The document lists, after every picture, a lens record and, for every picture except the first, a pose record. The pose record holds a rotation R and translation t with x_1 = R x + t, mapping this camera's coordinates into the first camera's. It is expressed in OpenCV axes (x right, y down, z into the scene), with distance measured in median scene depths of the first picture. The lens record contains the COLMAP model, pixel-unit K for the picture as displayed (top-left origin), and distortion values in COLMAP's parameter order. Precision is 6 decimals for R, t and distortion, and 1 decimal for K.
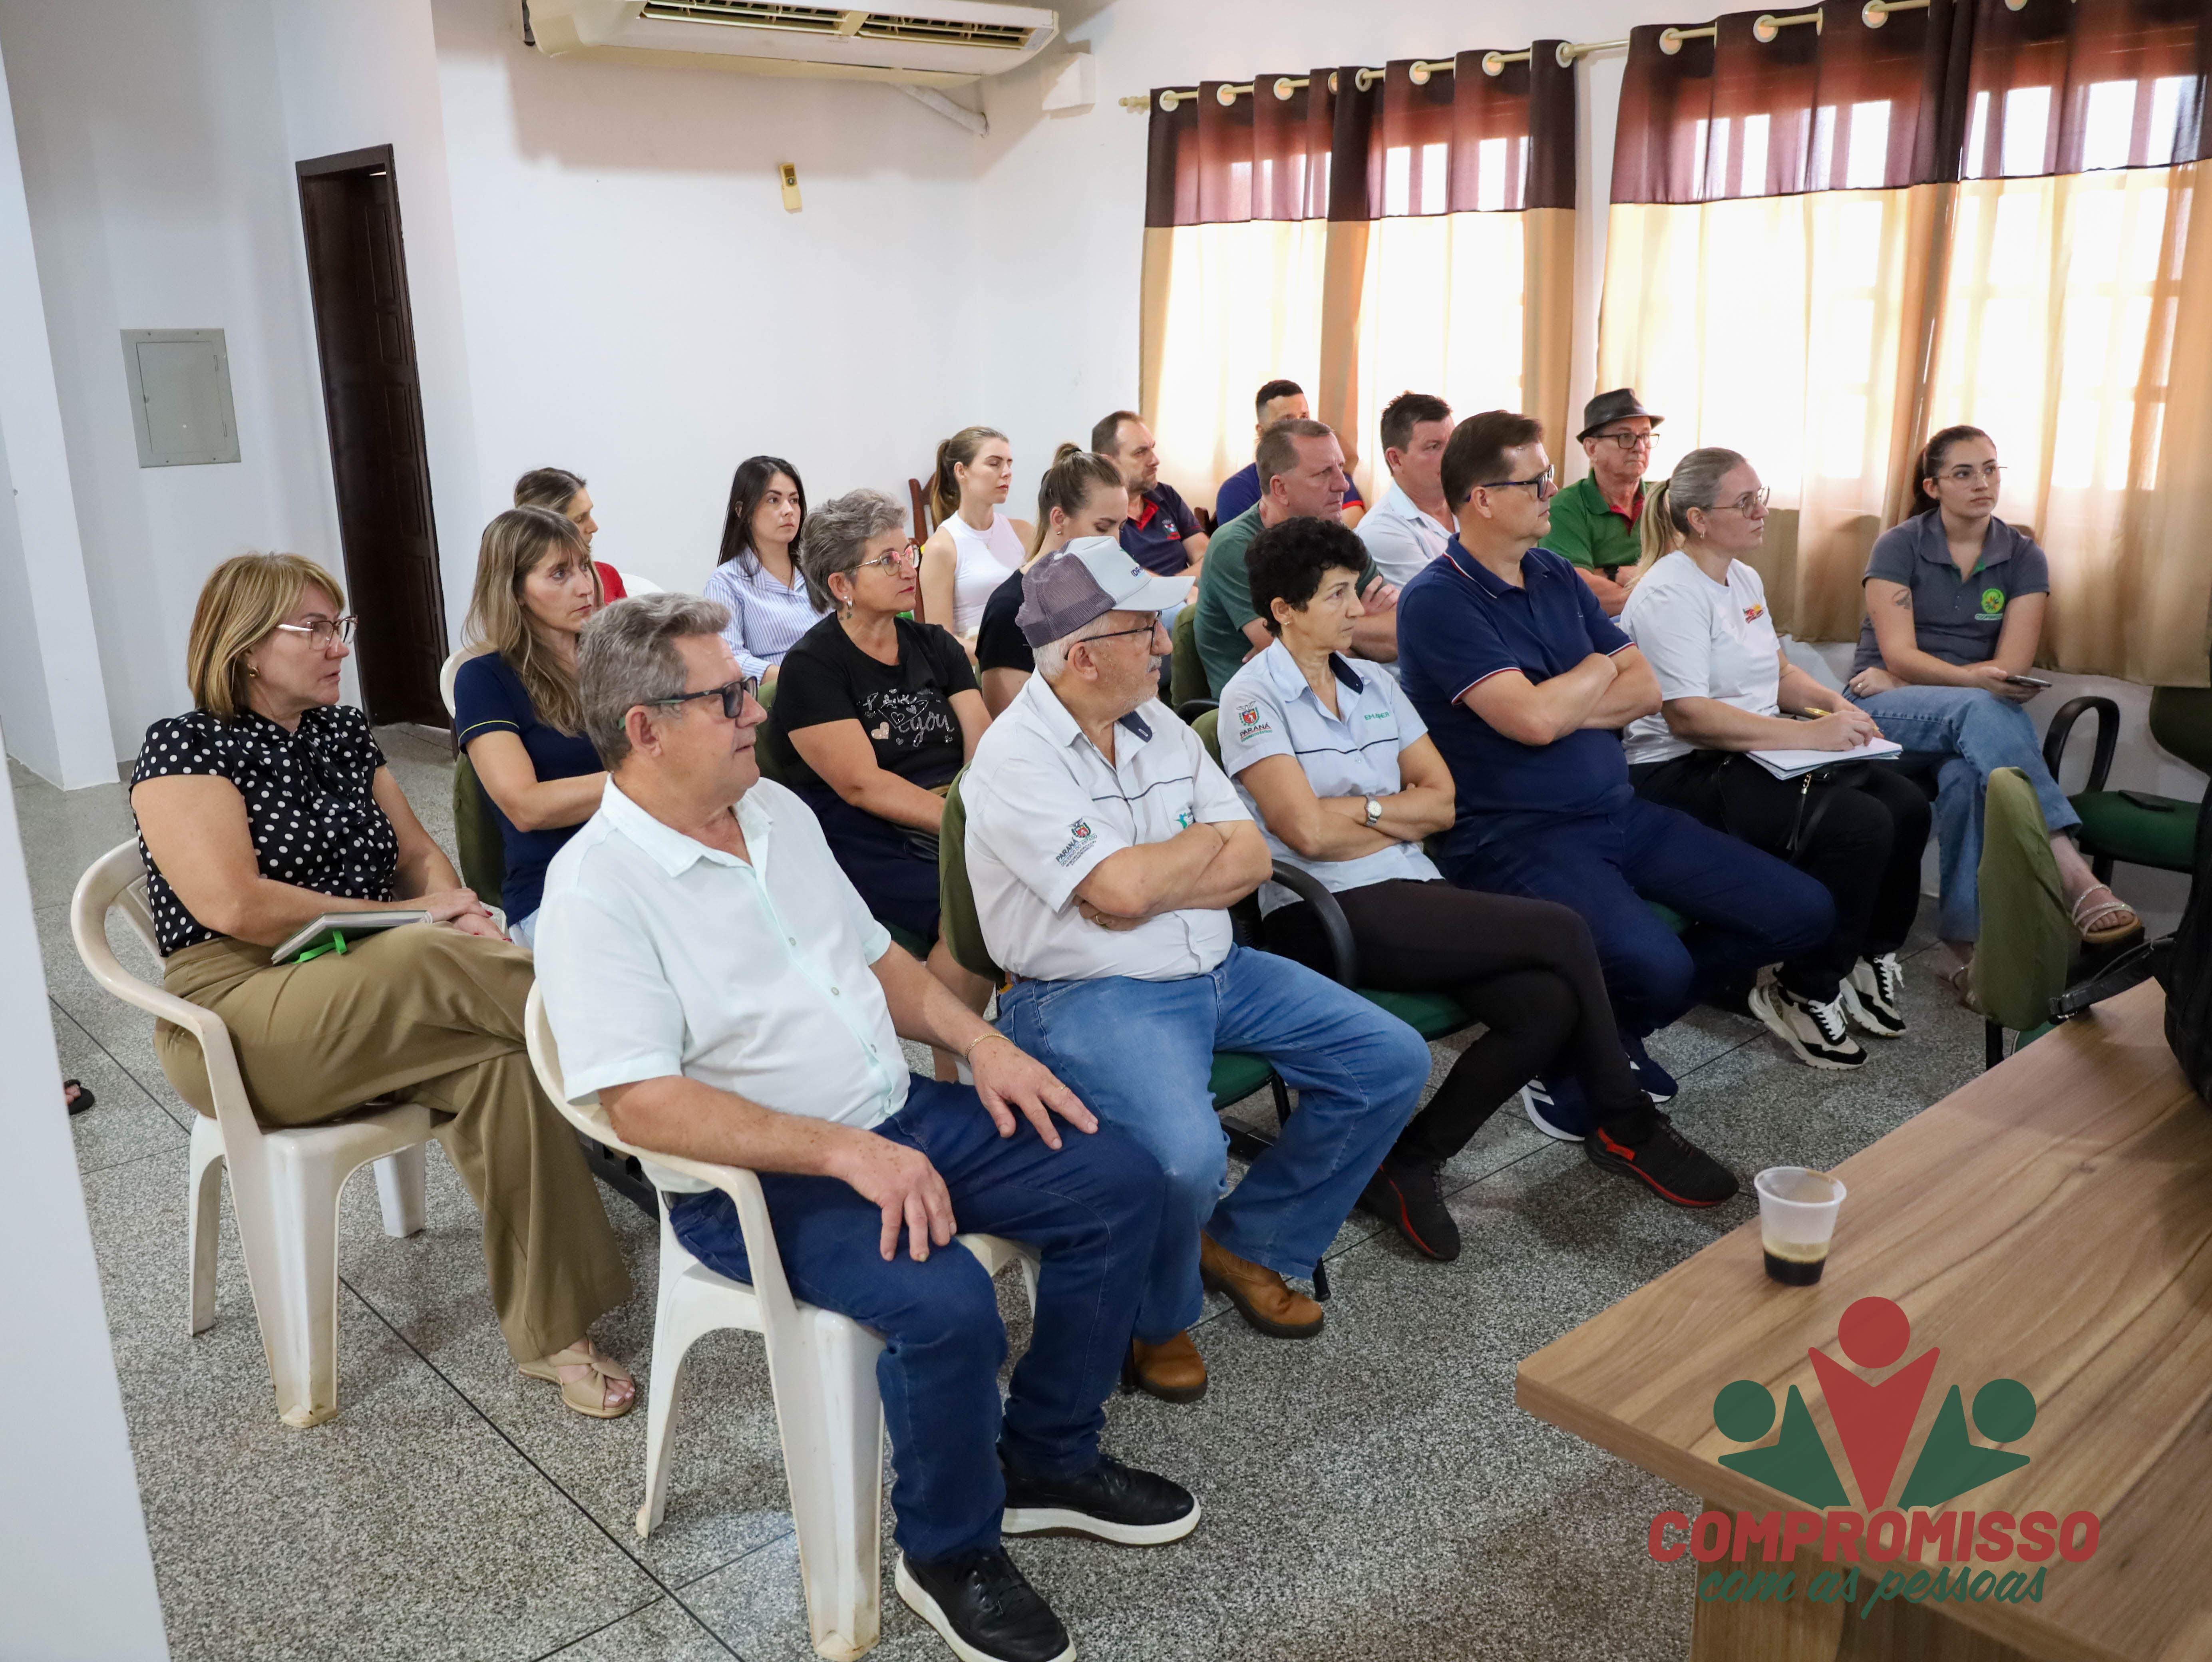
lens RADIAL K [[1867.9, 0, 1119.1], [0, 1867.9, 834.2], [0, 0, 1]] dist [-0.018954, 0.005456]
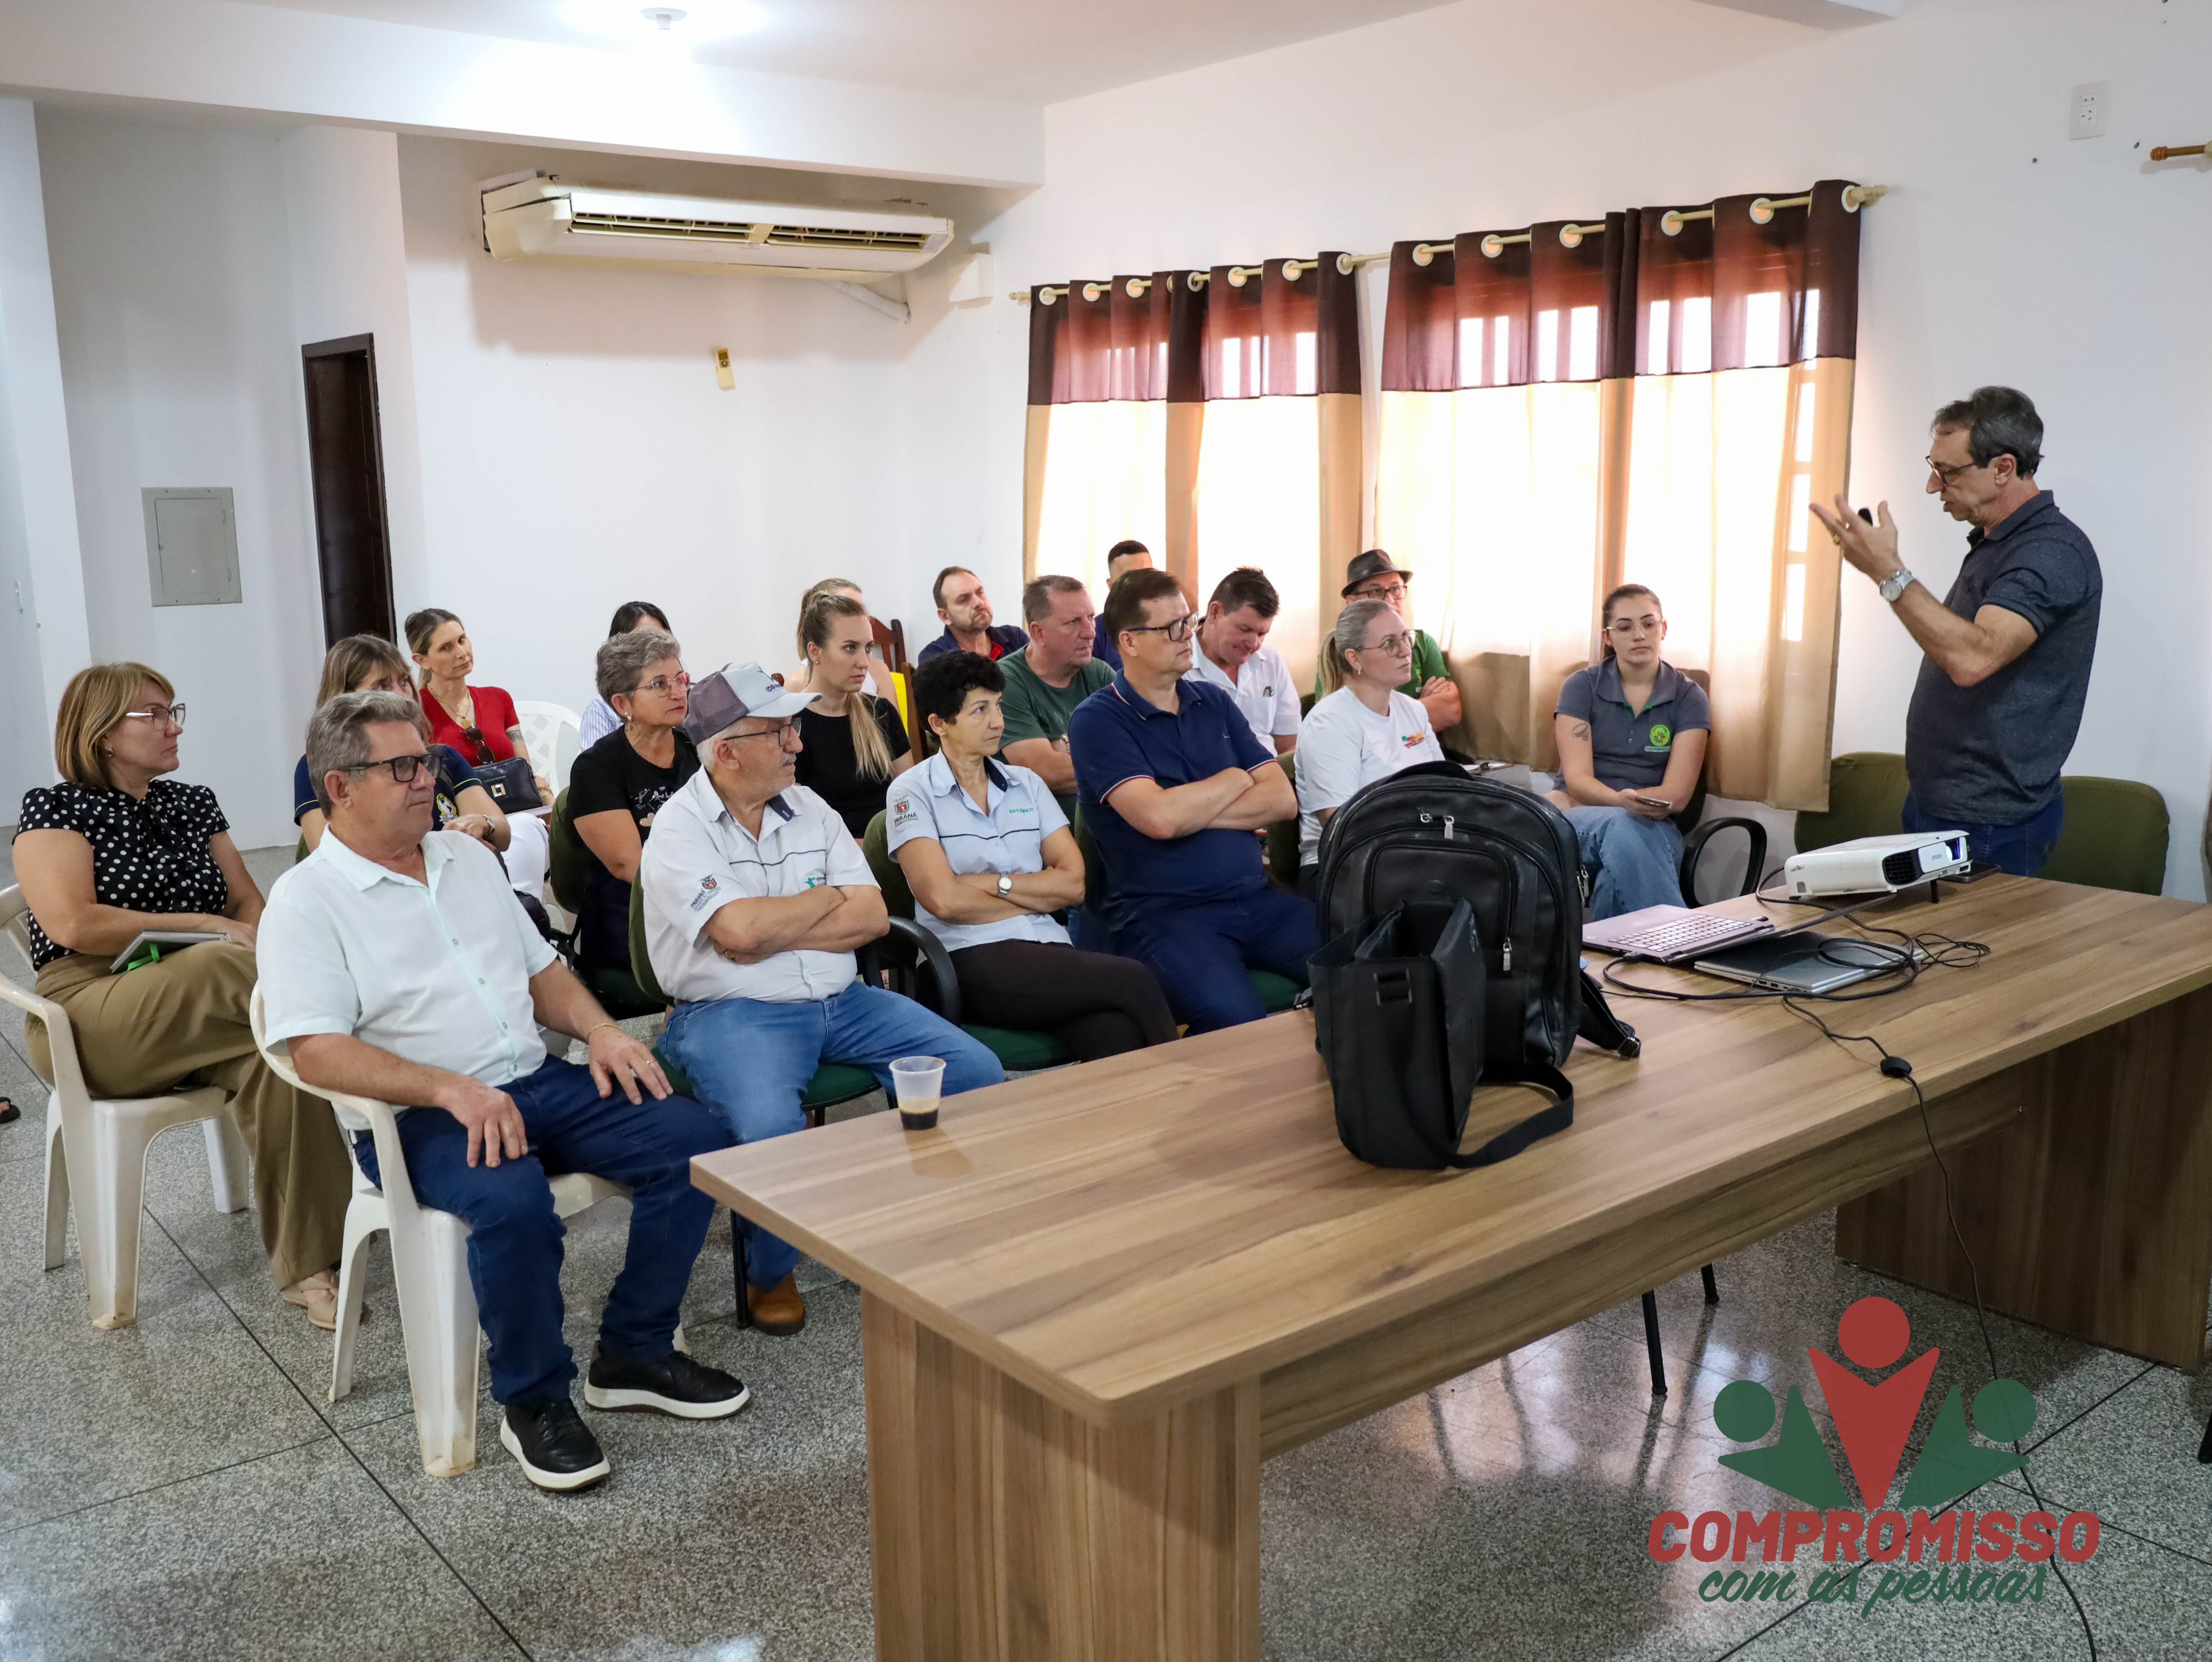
lens RADIAL K [[1933.9, 0, 1100.8], [0, 1933.9, 826.0], [0, 0, 1]] dist [-0.026871, 0.023206]
pose [[0.997934, 0.016996, -0.061956, 0.248088], [-0.022416, 0.995880, -0.087867, 0.052965], [0.060207, 0.089075, 0.994204, -0.244469]]
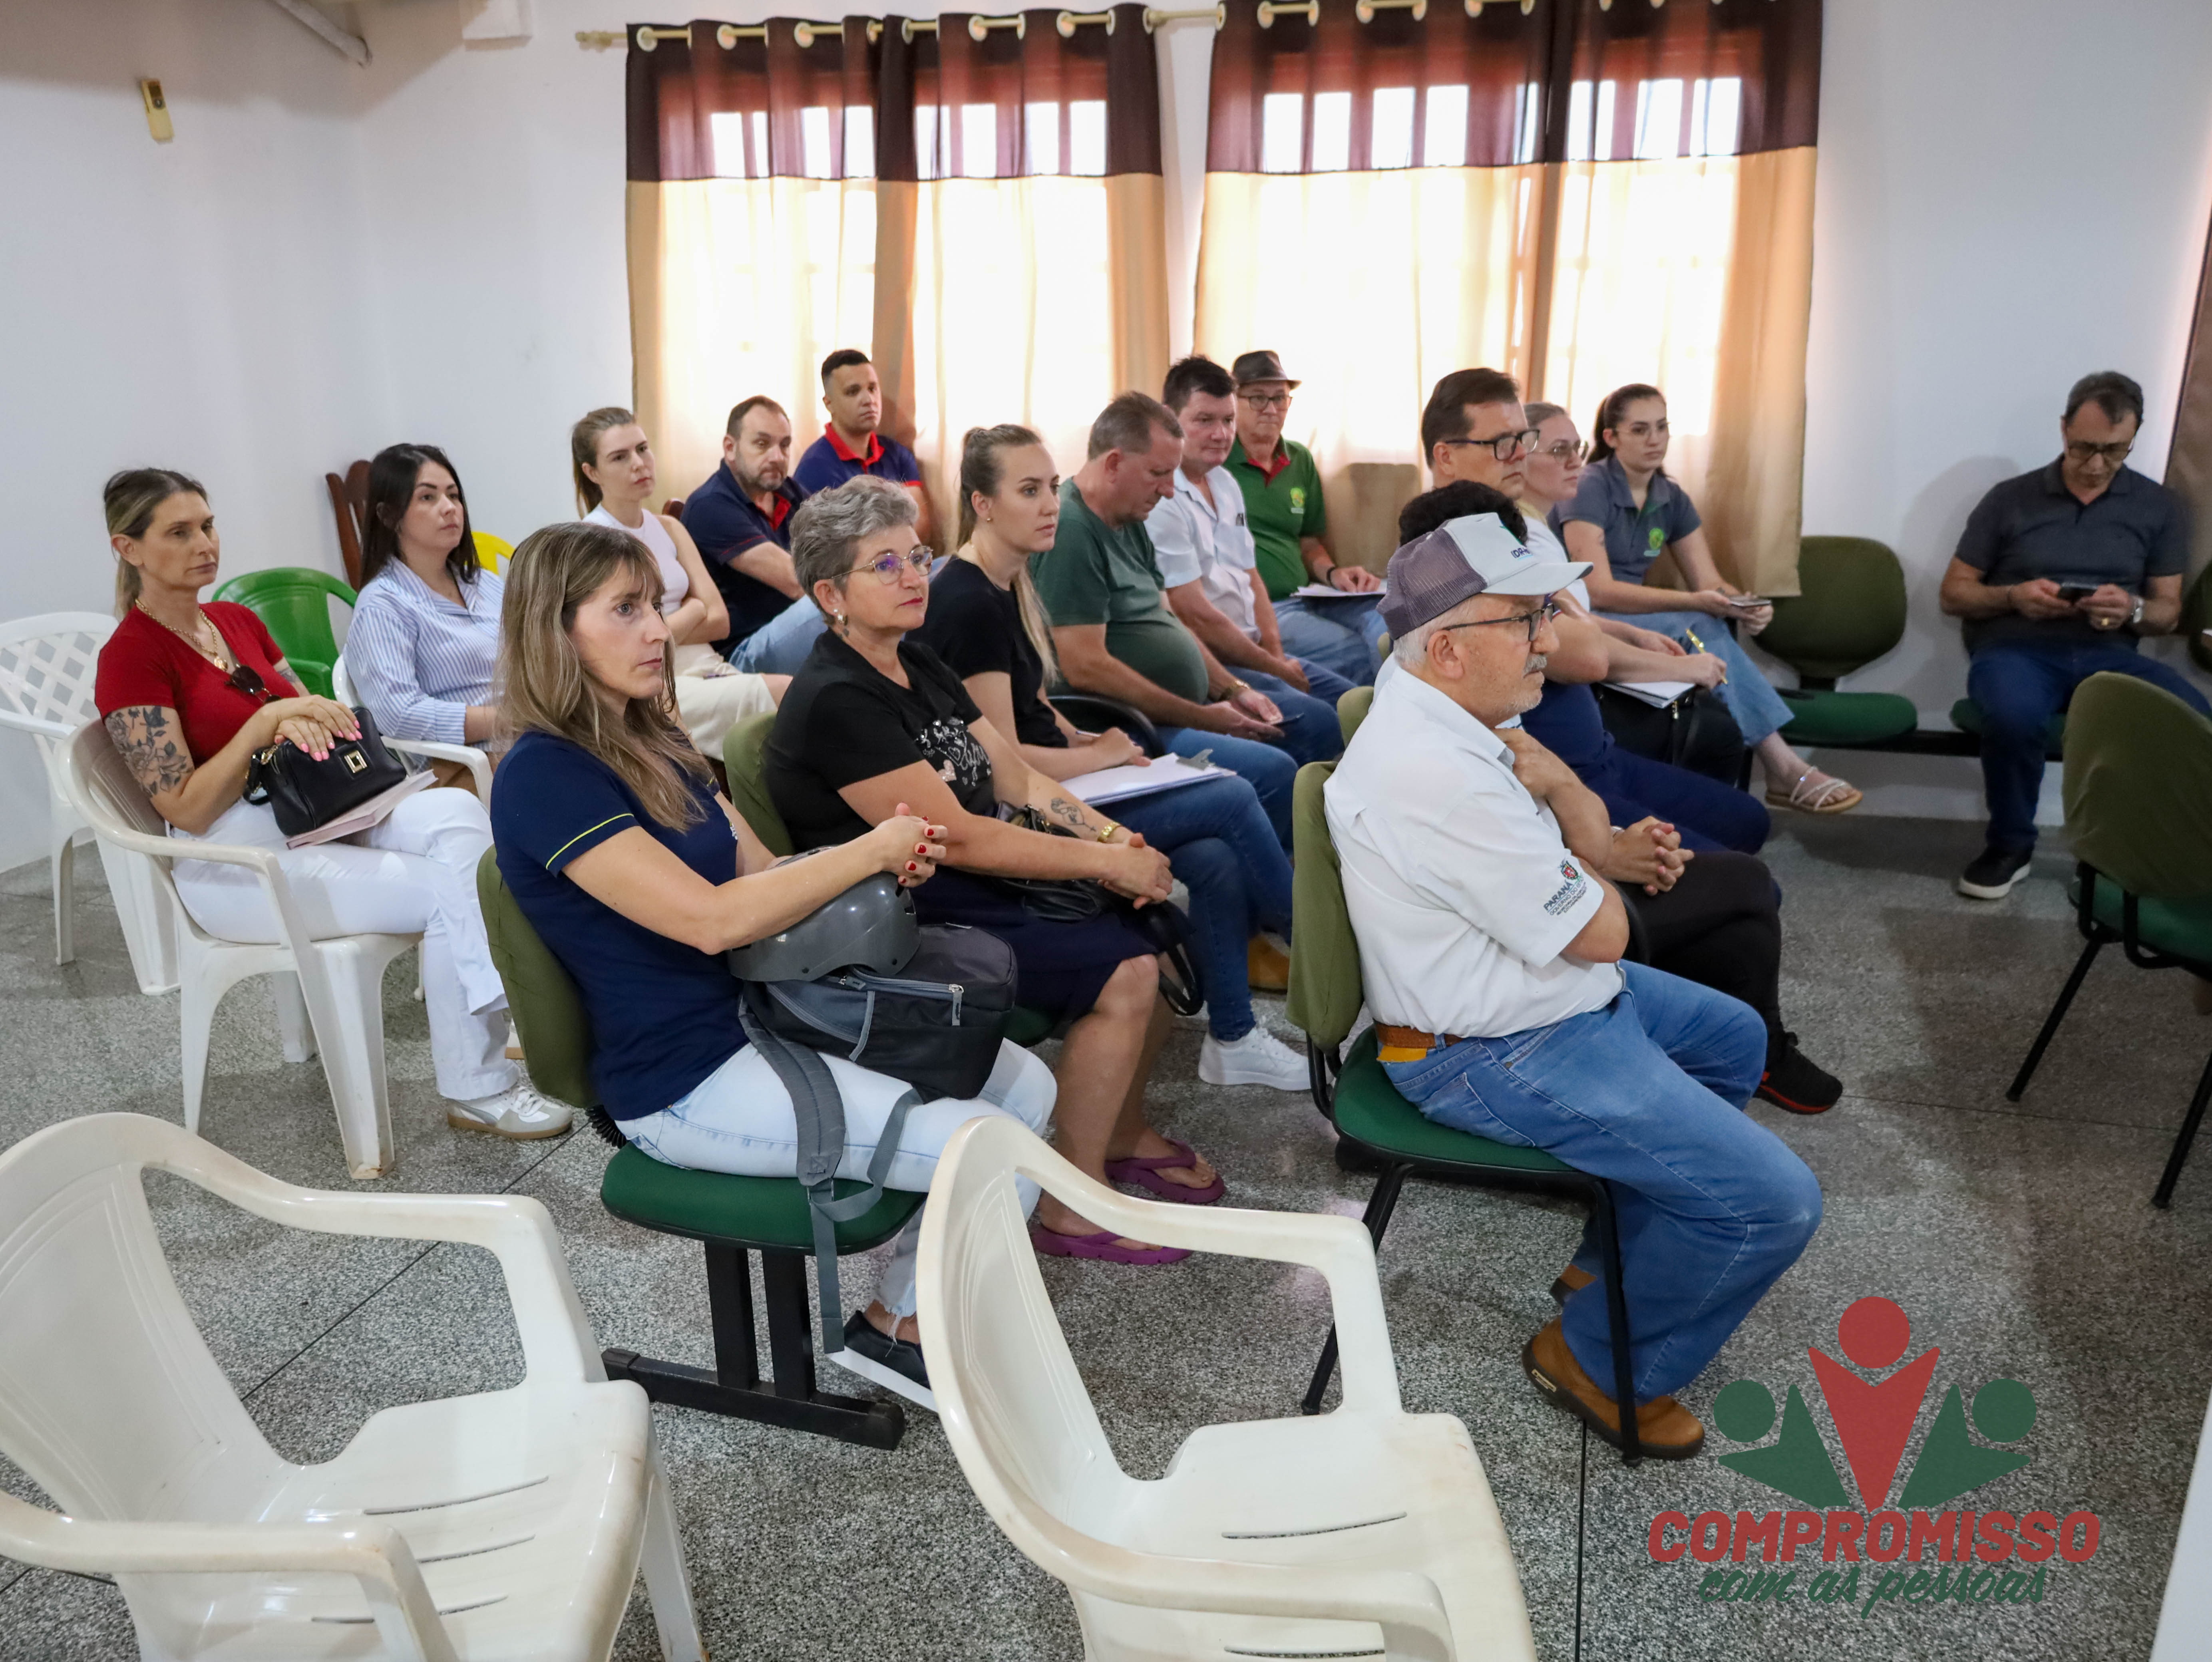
lens RADIAL K [[1709.2, 0, 1159.4], [0, 1709.2, 818.9], [0, 0, 1]] dist [-0.008272, 0.006175]
pose [[0.857155, -0.140704, 0.495468, -0.406315], [0.128079, 0.989974, 0.059559, -0.063840], [-0.498880, 0.012408, 0.866582, 0.290163]]
